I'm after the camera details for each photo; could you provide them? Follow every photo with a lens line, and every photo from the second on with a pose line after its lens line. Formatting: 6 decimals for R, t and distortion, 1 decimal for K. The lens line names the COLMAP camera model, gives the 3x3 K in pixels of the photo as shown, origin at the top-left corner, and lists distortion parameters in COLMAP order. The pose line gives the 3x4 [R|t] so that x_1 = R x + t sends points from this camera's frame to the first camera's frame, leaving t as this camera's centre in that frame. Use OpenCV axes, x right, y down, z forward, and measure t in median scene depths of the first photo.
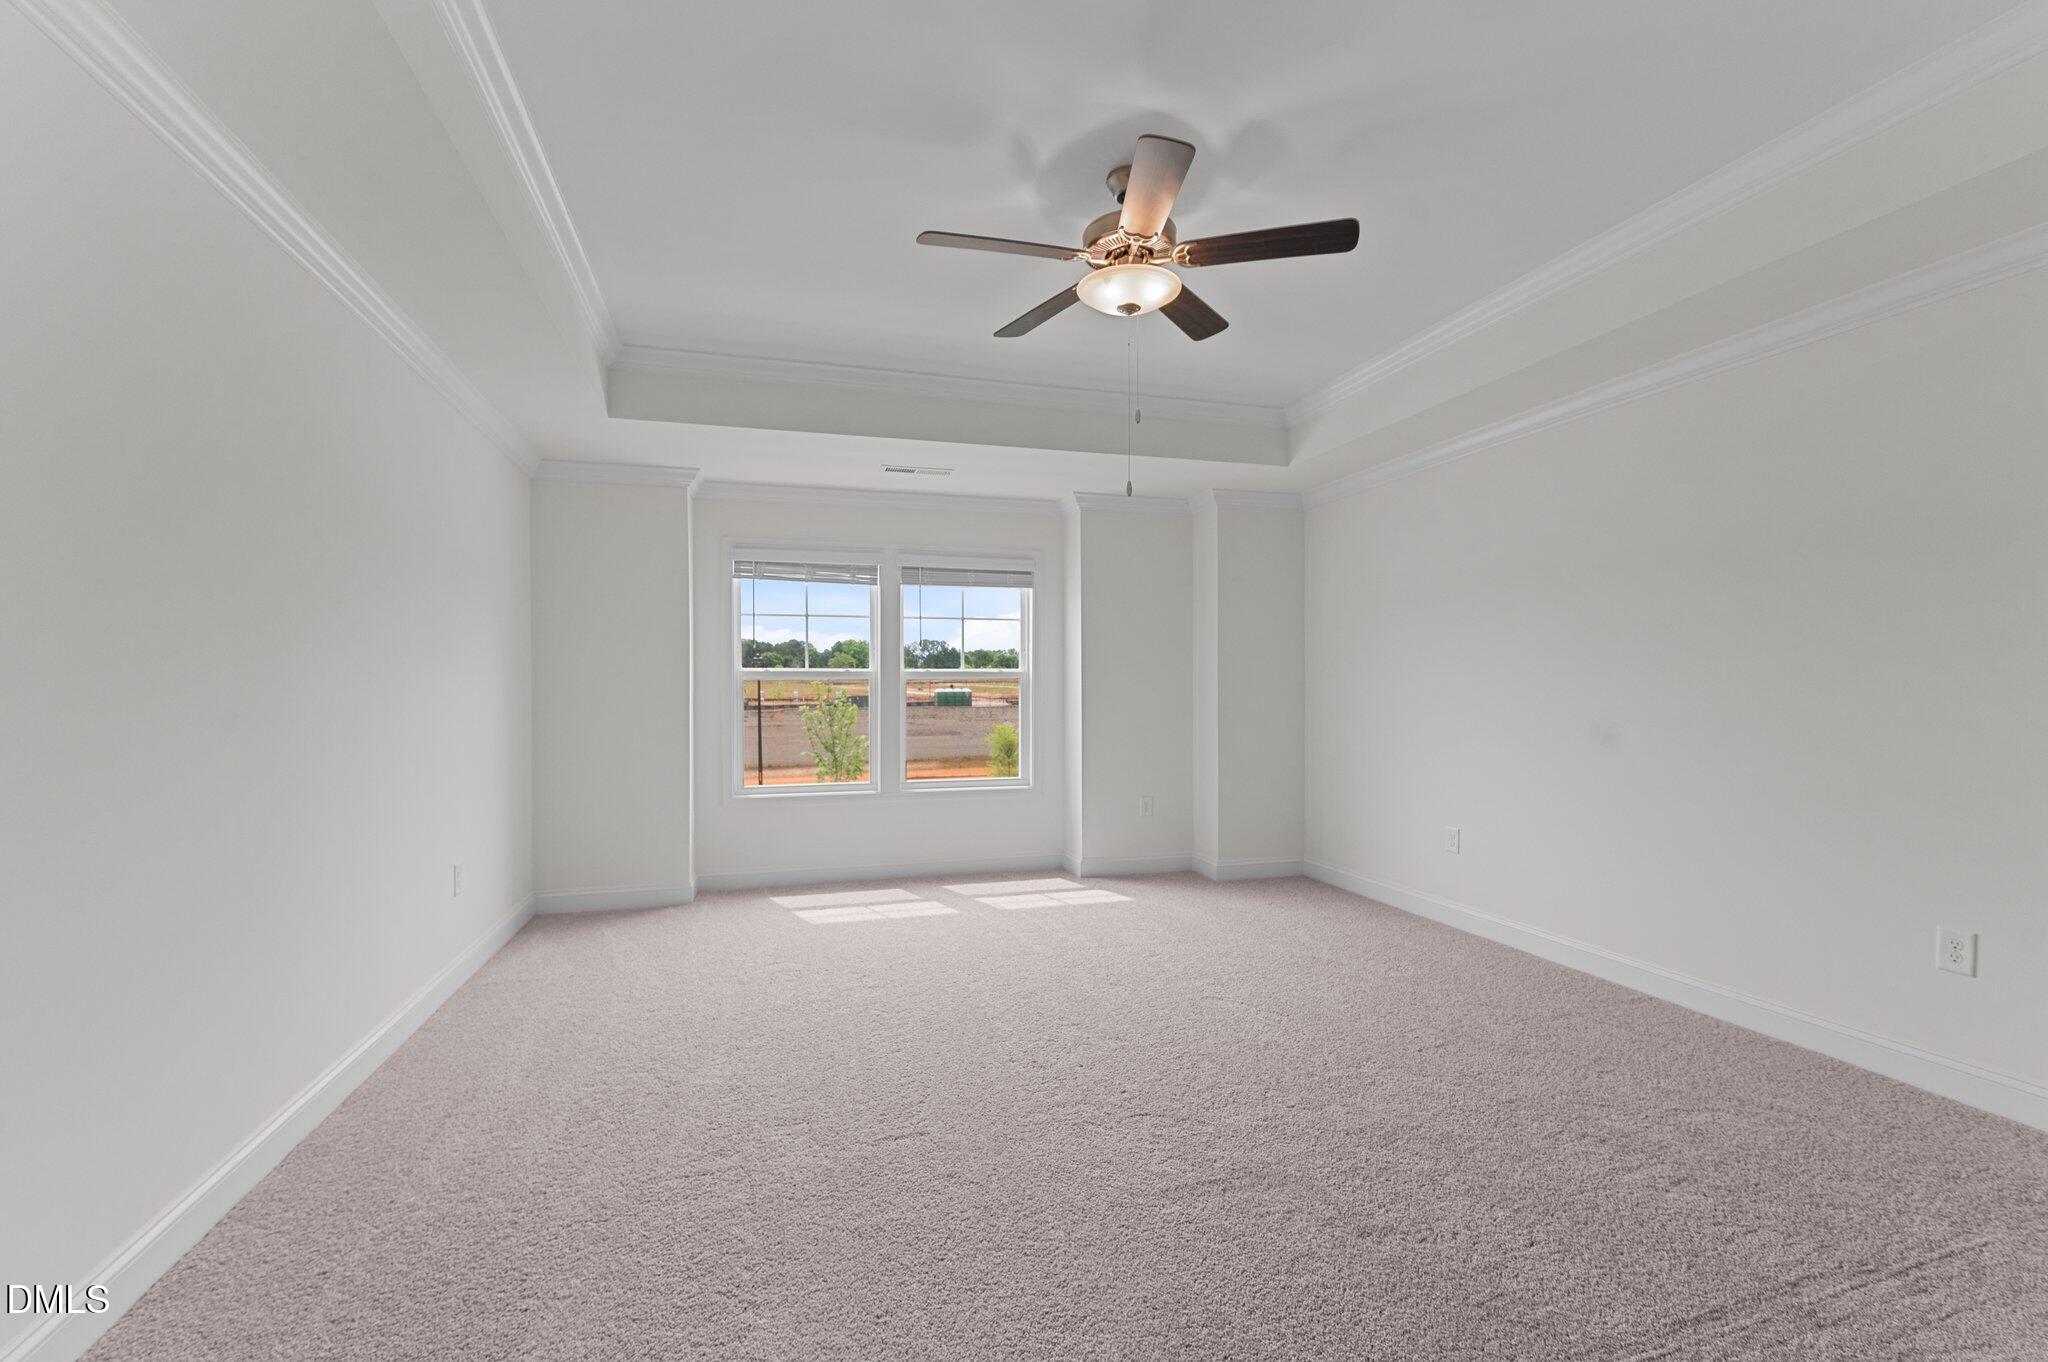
lens RADIAL K [[872.5, 0, 1013.3], [0, 872.5, 691.8], [0, 0, 1]] dist [0.001286, 0.000019]
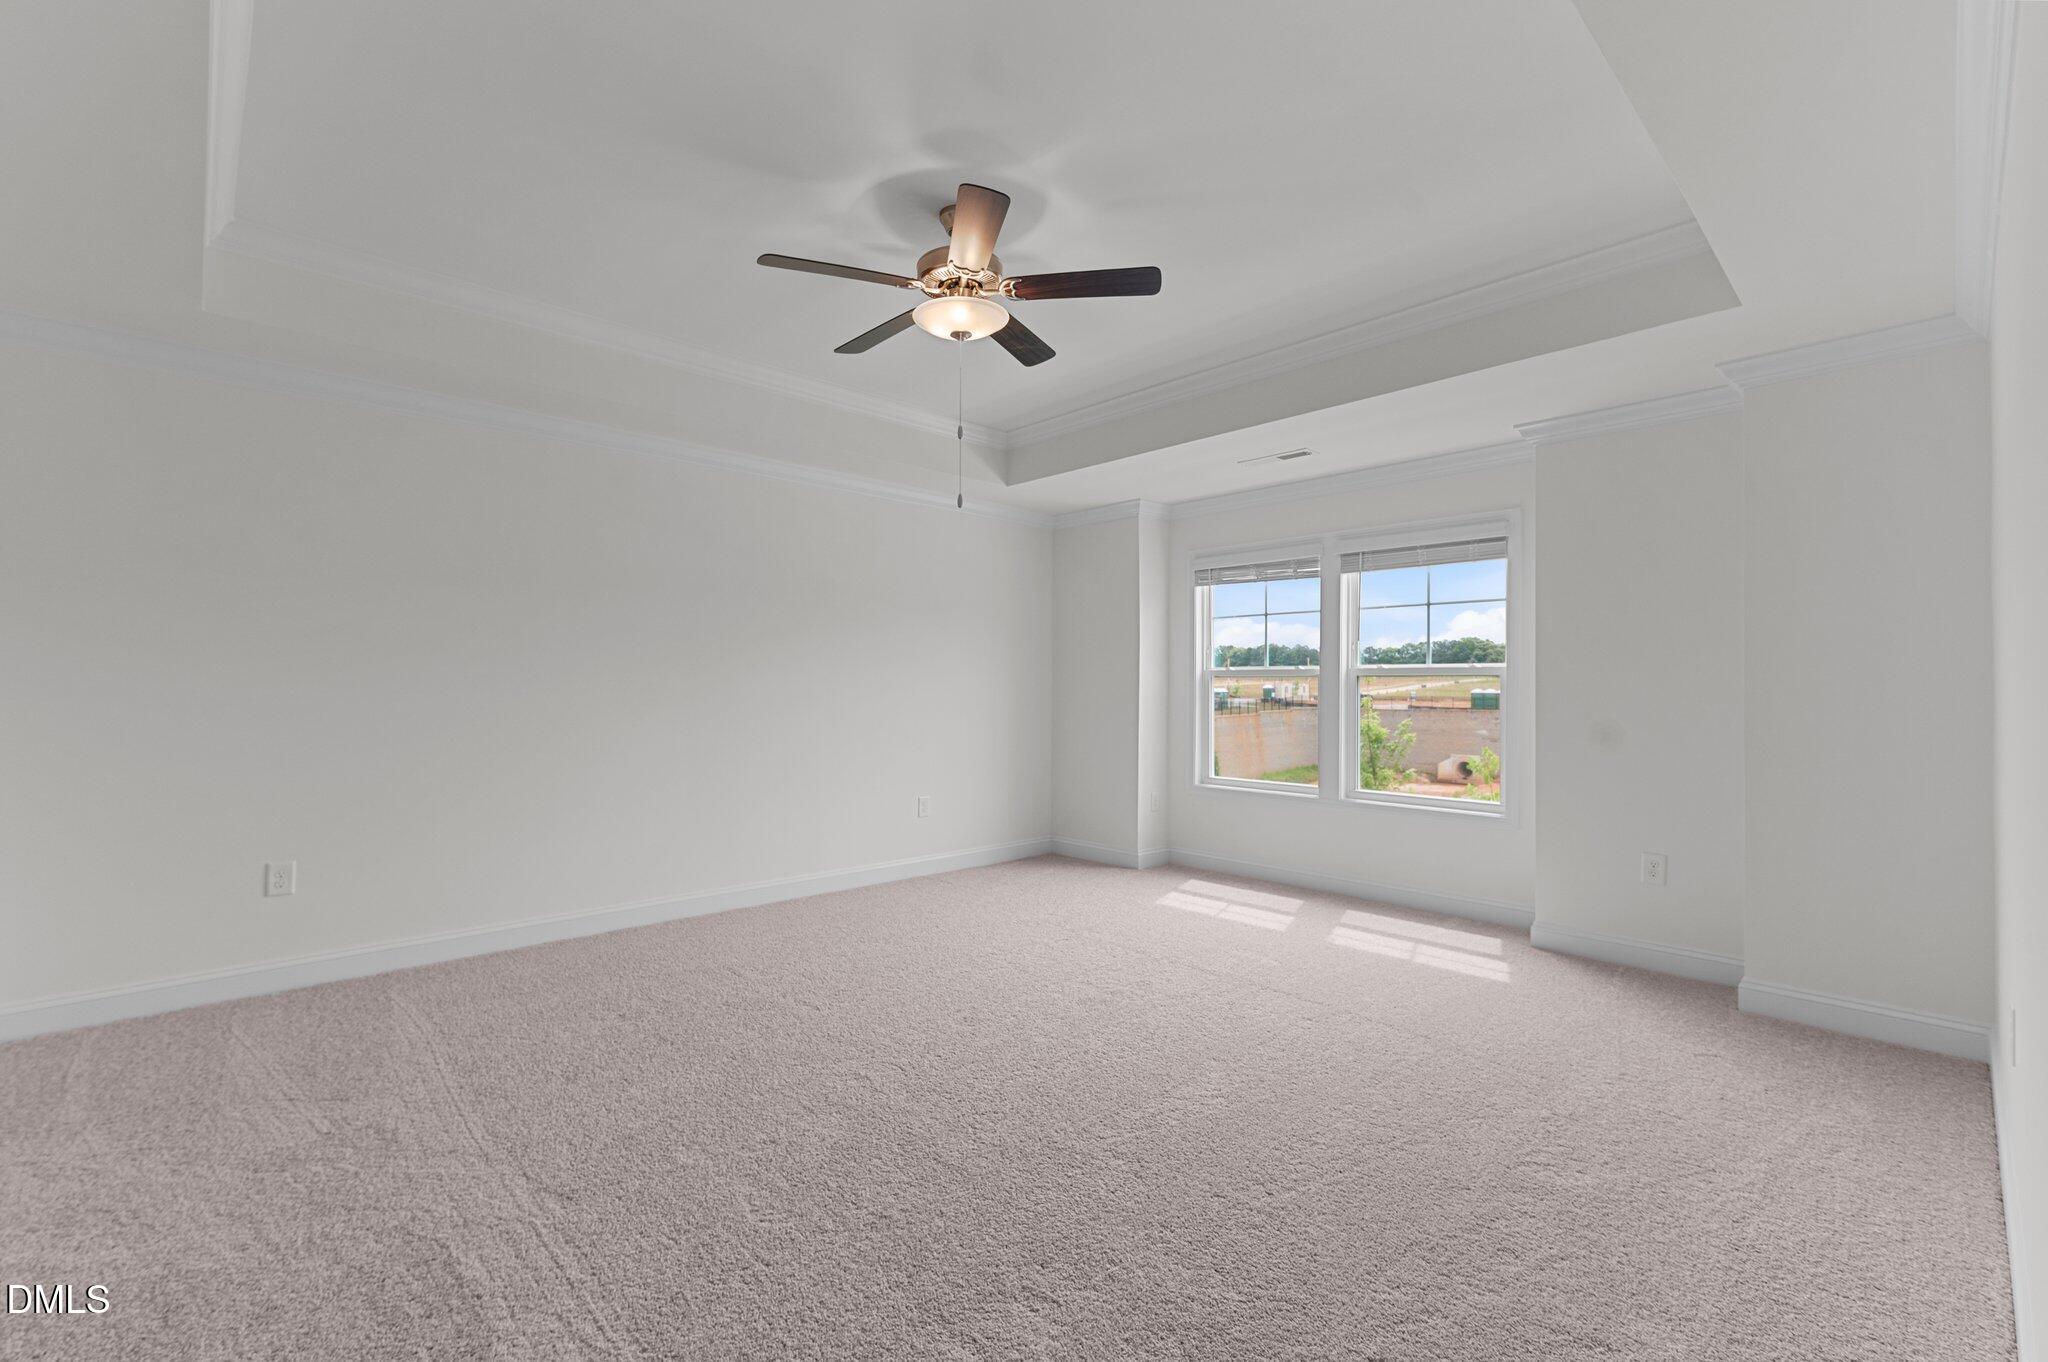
lens RADIAL K [[900.7, 0, 1024.0], [0, 900.7, 681.0], [0, 0, 1]] dist [0.000475, -0.000016]
pose [[0.450571, -0.000041, -0.892741, 0.581252], [-0.010085, 0.999936, -0.005135, -0.002229], [0.892684, 0.011317, 0.450541, 0.285945]]
